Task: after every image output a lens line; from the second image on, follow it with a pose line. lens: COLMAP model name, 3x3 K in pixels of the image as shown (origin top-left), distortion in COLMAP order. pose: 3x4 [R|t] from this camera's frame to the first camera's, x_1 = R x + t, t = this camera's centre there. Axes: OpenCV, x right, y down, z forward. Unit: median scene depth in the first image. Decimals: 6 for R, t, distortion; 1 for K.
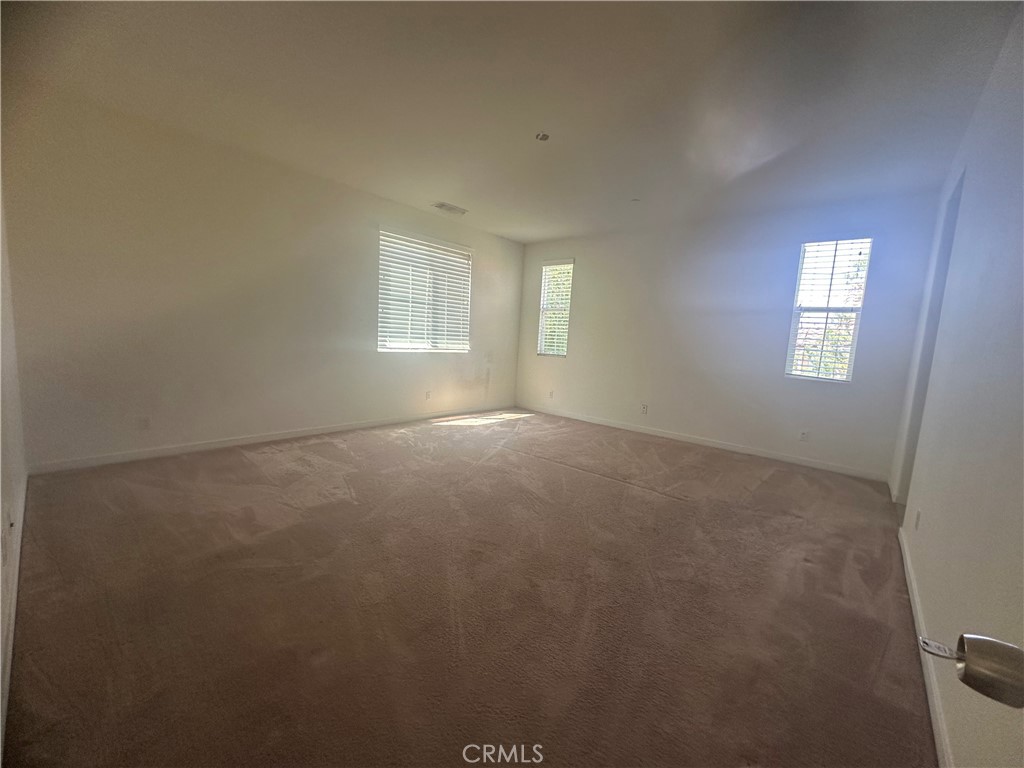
lens RADIAL K [[409.9, 0, 513.4], [0, 409.9, 385.6], [0, 0, 1]] dist [-0.007766, 0.000442]
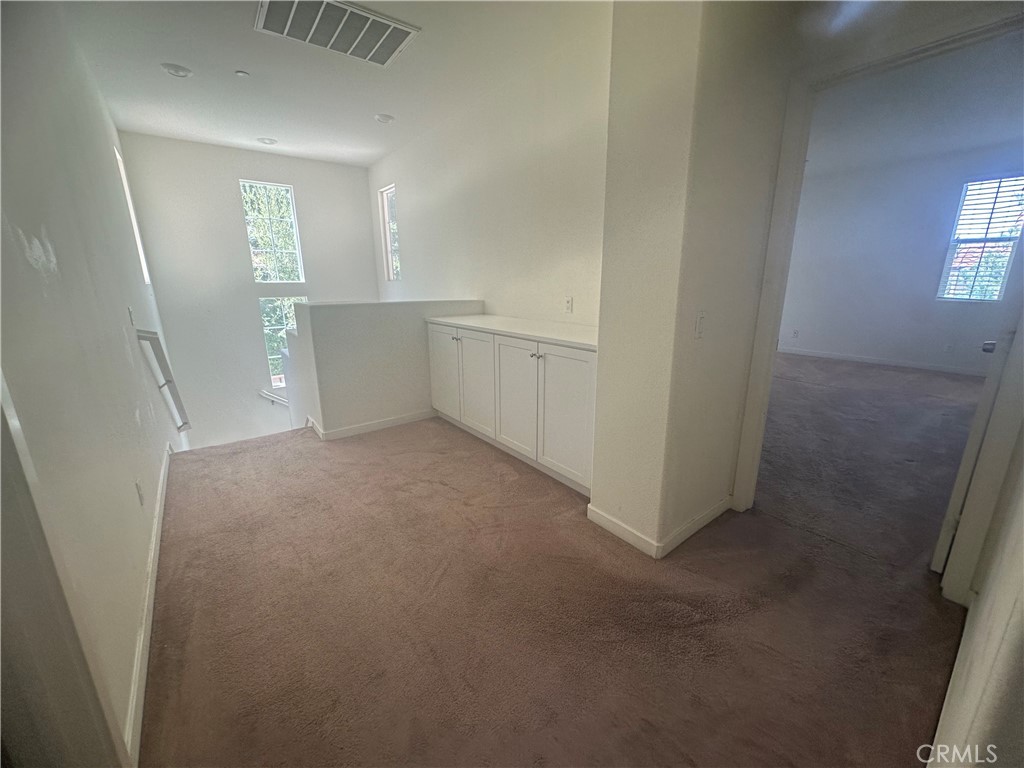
lens RADIAL K [[409.9, 0, 510.8], [0, 409.9, 382.7], [0, 0, 1]] dist [-0.007766, 0.000442]
pose [[0.976884, -0.011142, -0.213482, -0.319127], [0.039072, 0.991125, 0.127061, 0.019309], [0.210171, -0.132465, 0.968649, -0.471190]]
